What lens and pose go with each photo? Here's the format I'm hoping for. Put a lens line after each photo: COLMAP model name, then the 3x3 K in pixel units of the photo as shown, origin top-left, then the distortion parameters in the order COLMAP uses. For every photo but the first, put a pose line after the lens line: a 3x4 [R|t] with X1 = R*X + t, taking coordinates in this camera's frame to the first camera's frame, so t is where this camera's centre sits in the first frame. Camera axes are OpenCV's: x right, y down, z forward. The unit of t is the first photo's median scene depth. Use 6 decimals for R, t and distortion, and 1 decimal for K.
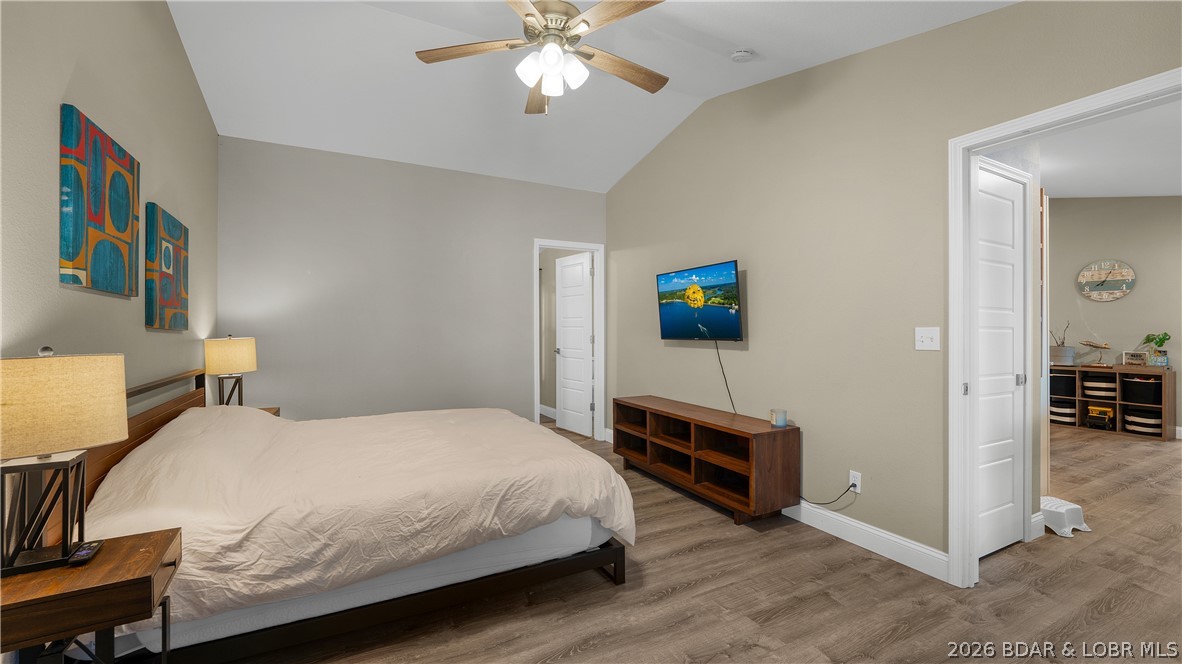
lens RADIAL K [[471.8, 0, 591.0], [0, 471.8, 332.0], [0, 0, 1]] dist [-0.001315, 0.000057]
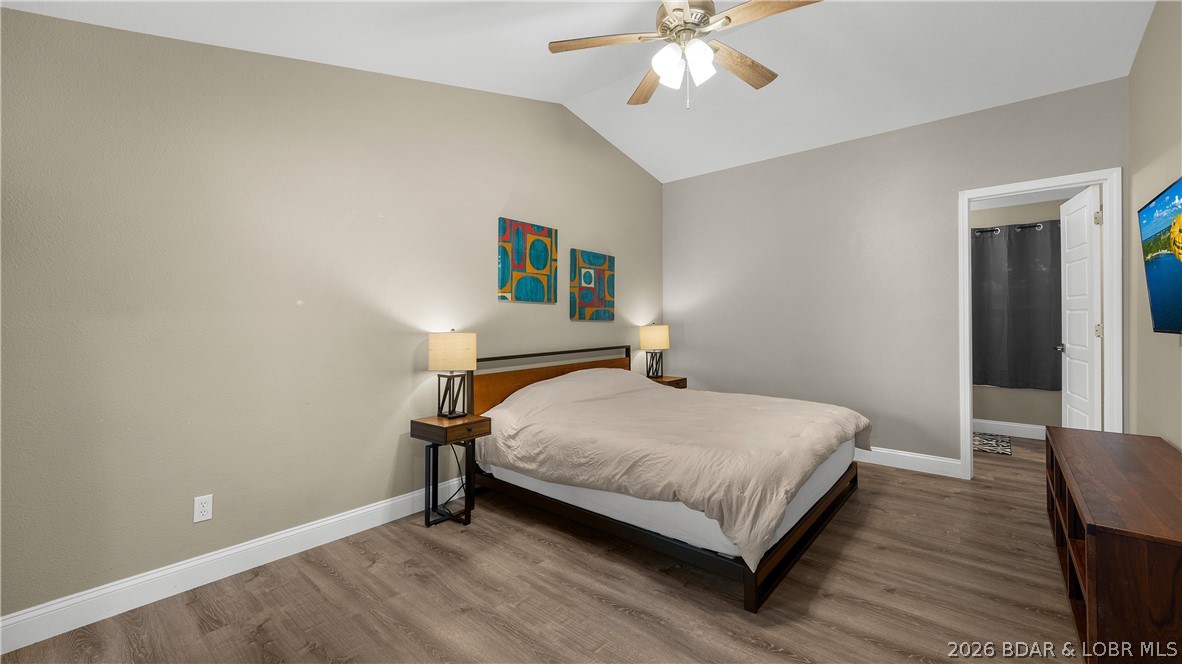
lens RADIAL K [[479.6, 0, 591.1], [0, 479.6, 327.6], [0, 0, 1]] dist [-0.003771, -0.000298]
pose [[0.356759, 0.006659, -0.934173, 0.908871], [0.008016, 0.999916, 0.010189, 0.004682], [0.934162, -0.011124, 0.356676, 0.495649]]
